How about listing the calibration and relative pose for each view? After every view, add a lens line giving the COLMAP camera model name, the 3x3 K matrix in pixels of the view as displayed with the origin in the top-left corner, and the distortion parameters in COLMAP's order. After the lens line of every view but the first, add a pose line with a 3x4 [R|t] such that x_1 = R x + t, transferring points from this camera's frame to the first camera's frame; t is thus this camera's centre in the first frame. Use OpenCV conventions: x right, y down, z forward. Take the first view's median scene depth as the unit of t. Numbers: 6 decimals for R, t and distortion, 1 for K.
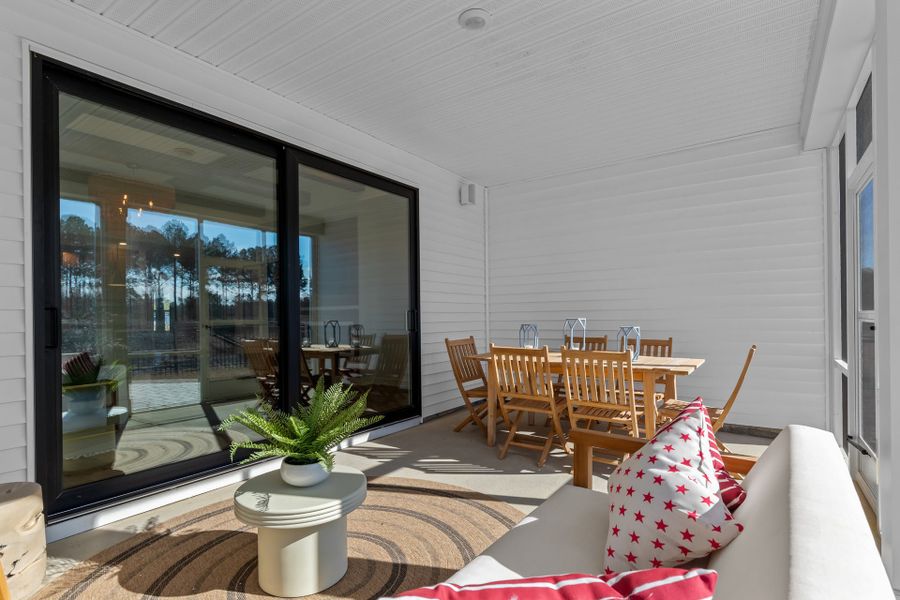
lens RADIAL K [[430.7, 0, 453.0], [0, 430.7, 316.4], [0, 0, 1]] dist [0.000637, -0.000237]
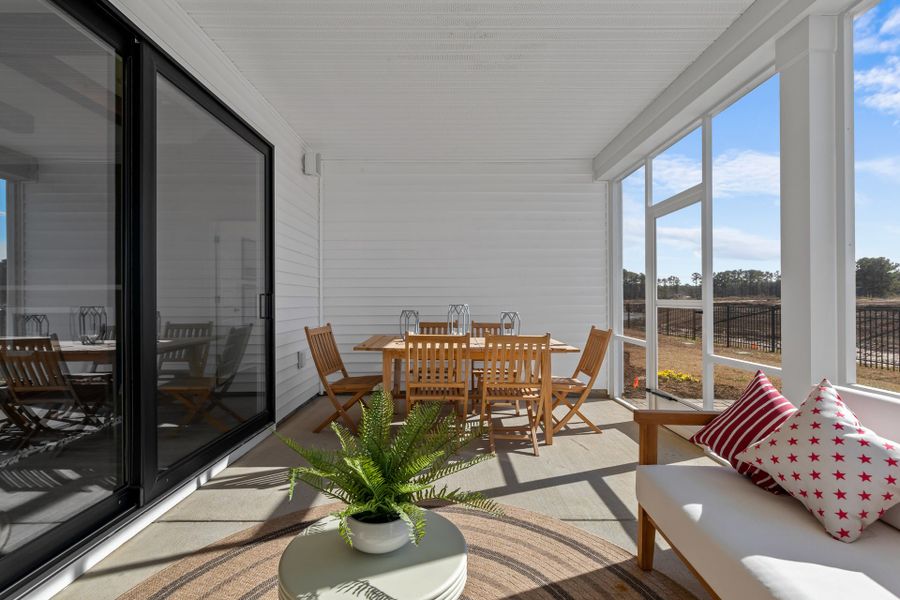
lens RADIAL K [[414.1, 0, 452.1], [0, 414.1, 299.4], [0, 0, 1]] dist [0.005170, 0.000120]
pose [[0.828745, 0.010311, 0.559531, -0.242100], [-0.006703, 0.999941, -0.008498, 0.001443], [-0.559586, 0.003293, 0.828766, 0.156556]]
